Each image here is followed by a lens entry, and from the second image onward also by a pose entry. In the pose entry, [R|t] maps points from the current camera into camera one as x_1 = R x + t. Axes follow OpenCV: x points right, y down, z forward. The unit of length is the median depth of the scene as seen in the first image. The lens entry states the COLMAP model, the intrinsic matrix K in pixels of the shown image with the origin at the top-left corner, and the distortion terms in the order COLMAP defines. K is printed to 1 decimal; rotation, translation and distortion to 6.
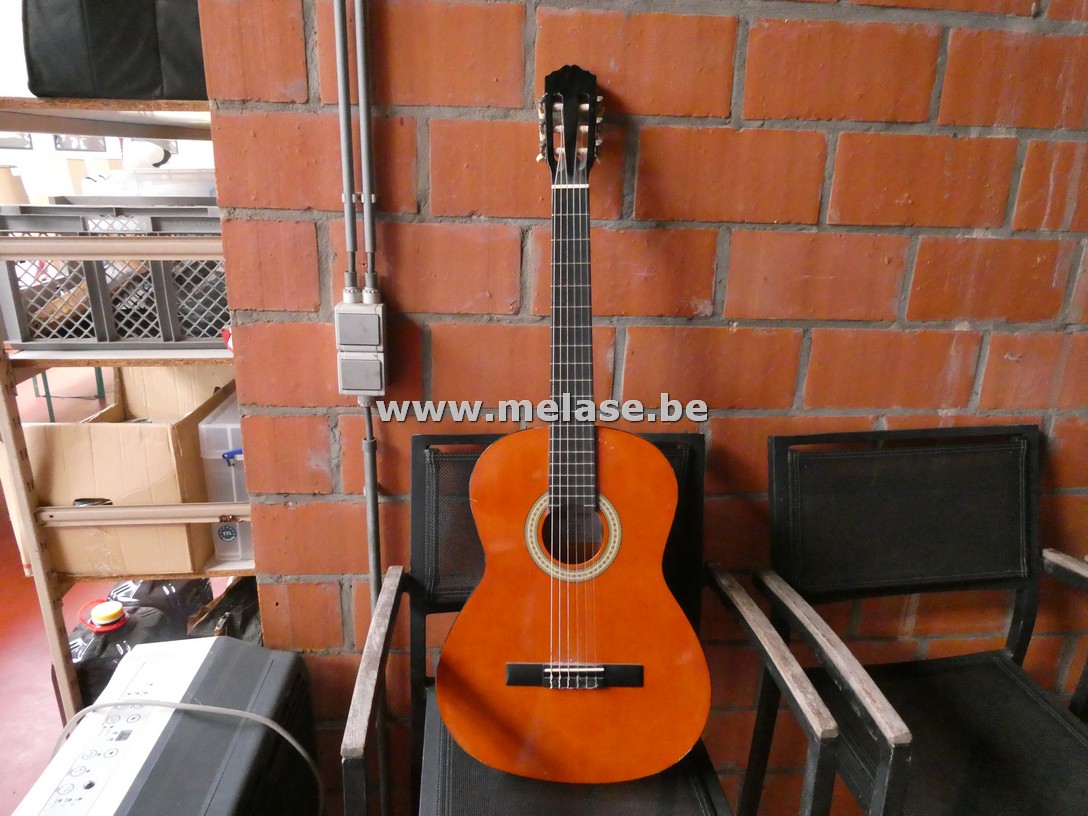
lens RADIAL K [[758.0, 0, 540.6], [0, 758.0, 408.5], [0, 0, 1]] dist [-0.000447, 0.008989]
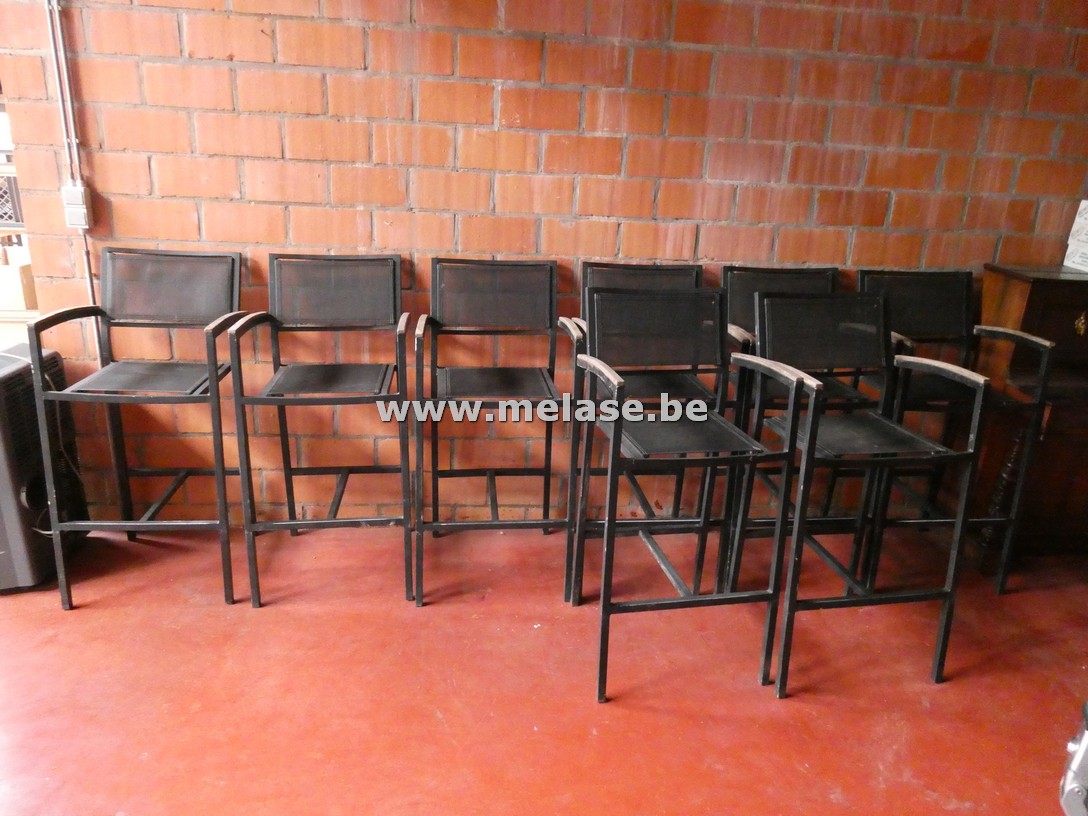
lens RADIAL K [[758.0, 0, 548.1], [0, 758.0, 408.2], [0, 0, 1]] dist [-0.000447, 0.008989]
pose [[0.999731, 0.015568, 0.017208, 1.151296], [-0.015590, 0.999878, 0.001168, 0.501389], [-0.017188, -0.001436, 0.999851, -1.318144]]
